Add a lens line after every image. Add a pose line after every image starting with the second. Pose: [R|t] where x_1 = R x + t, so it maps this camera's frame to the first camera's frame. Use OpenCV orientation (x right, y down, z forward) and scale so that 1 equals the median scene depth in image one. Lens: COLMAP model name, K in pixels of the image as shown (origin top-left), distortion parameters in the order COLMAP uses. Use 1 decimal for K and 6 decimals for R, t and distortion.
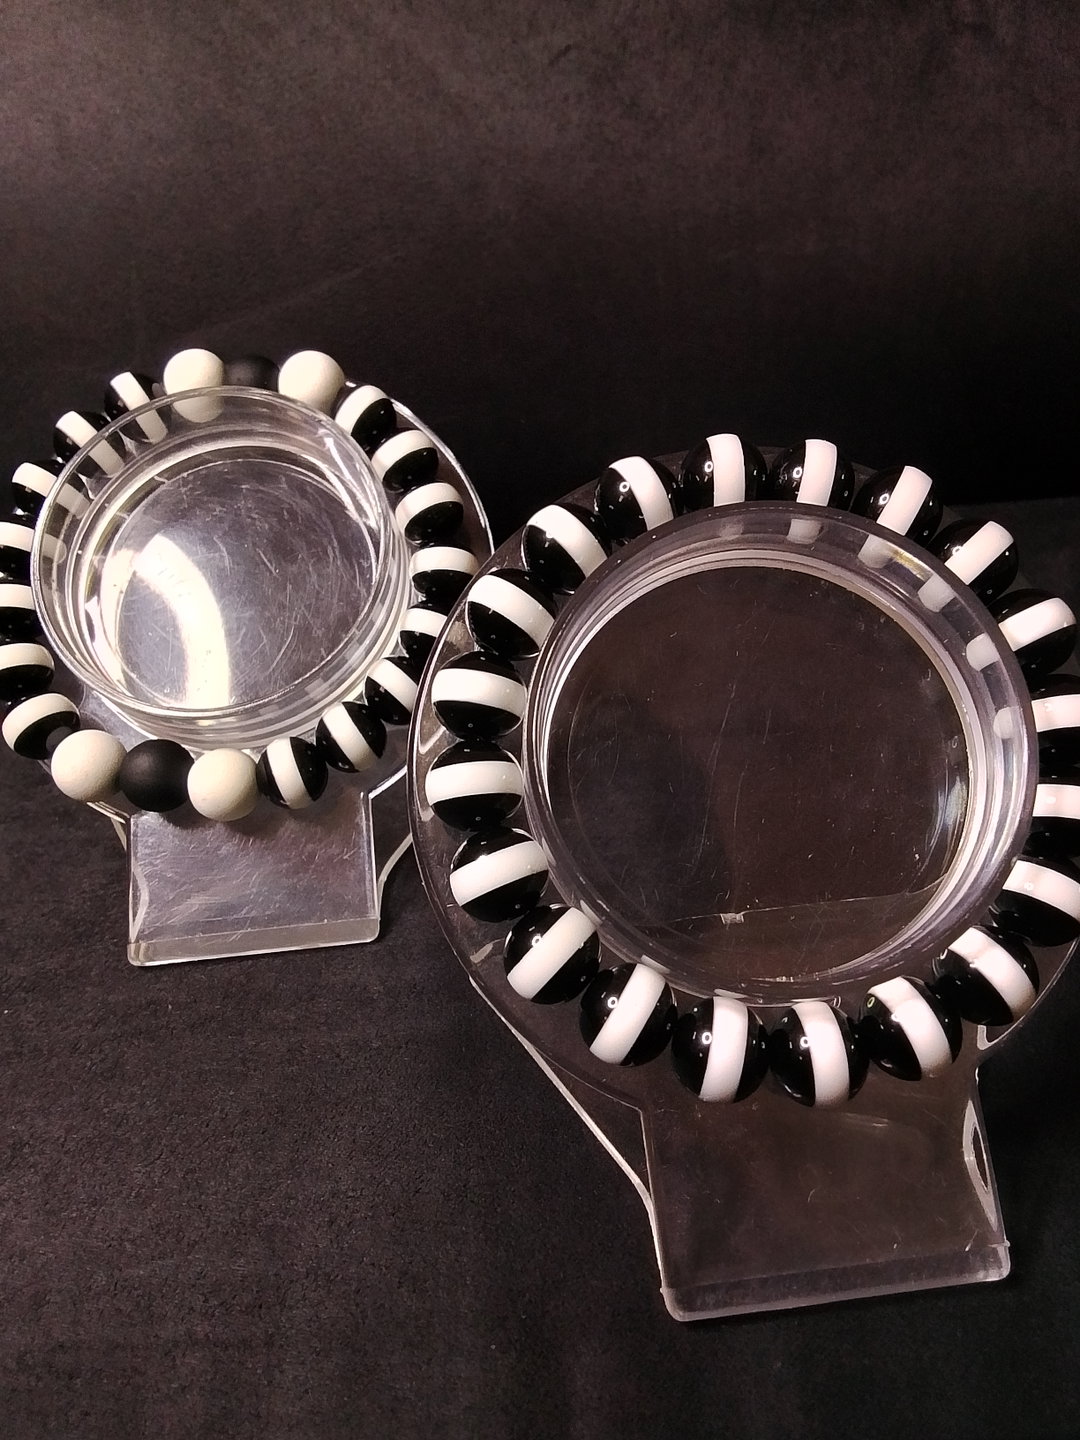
lens RADIAL K [[1166.4, 0, 540.0], [0, 1166.4, 720.0], [0, 0, 1]] dist [-0.004440, -0.051560]
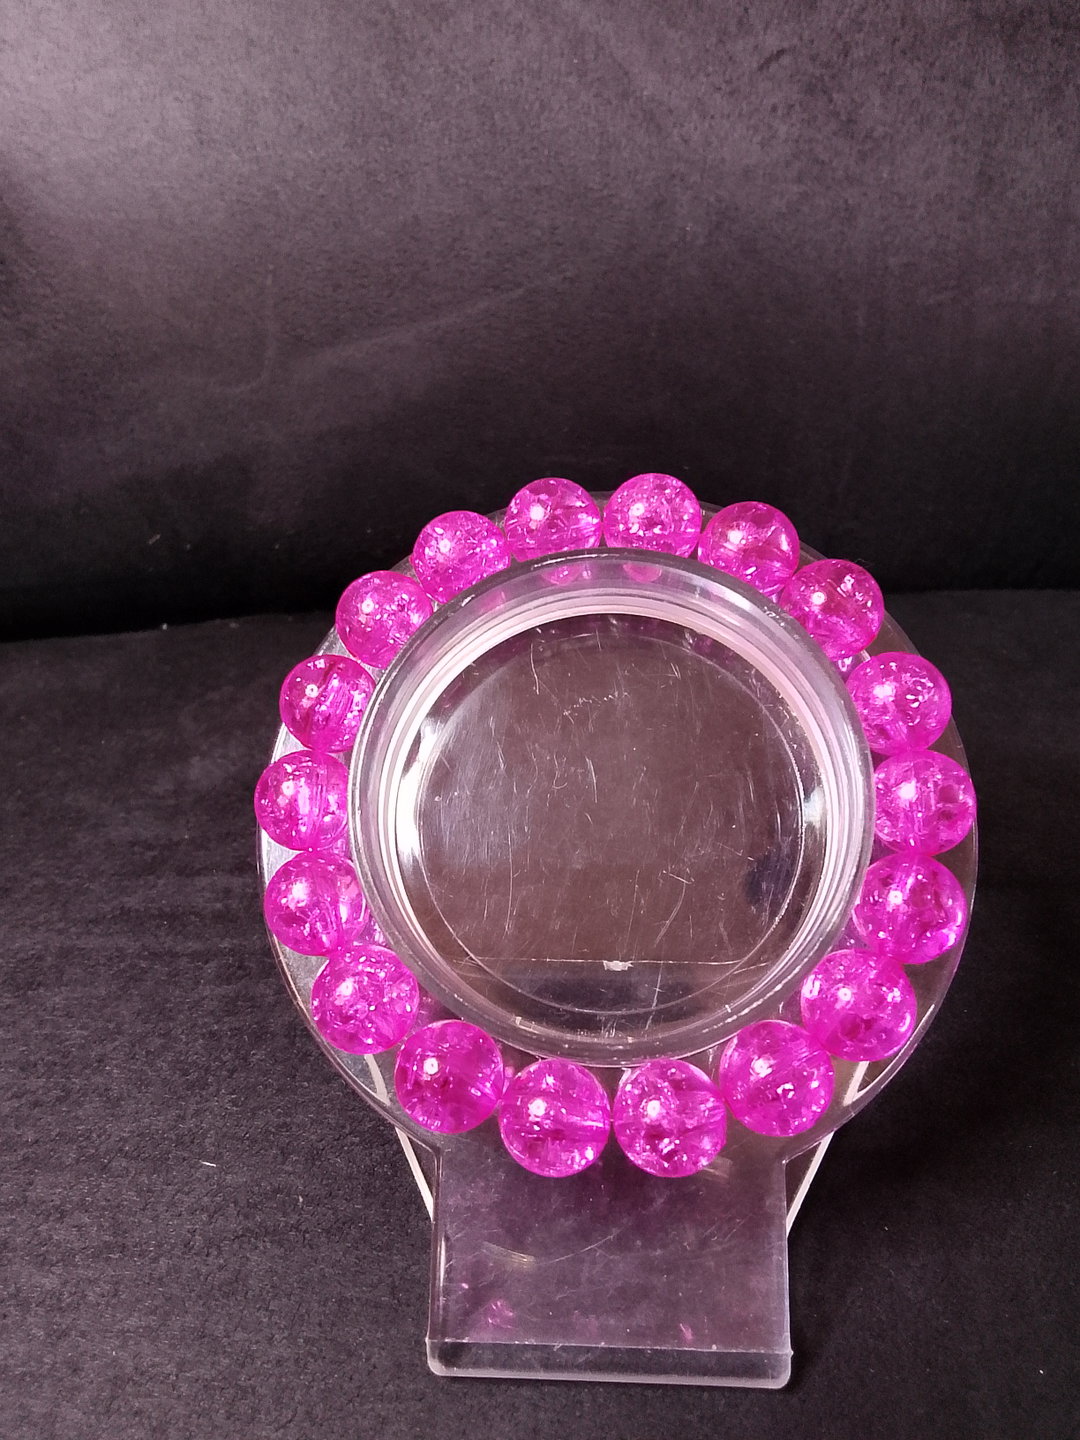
lens RADIAL K [[1166.4, 0, 540.0], [0, 1166.4, 720.0], [0, 0, 1]] dist [-0.004440, -0.051560]
pose [[0.996874, 0.070956, -0.034762, -0.090889], [-0.070462, 0.997398, 0.015248, -0.077175], [0.035753, -0.012751, 0.999279, 0.114203]]
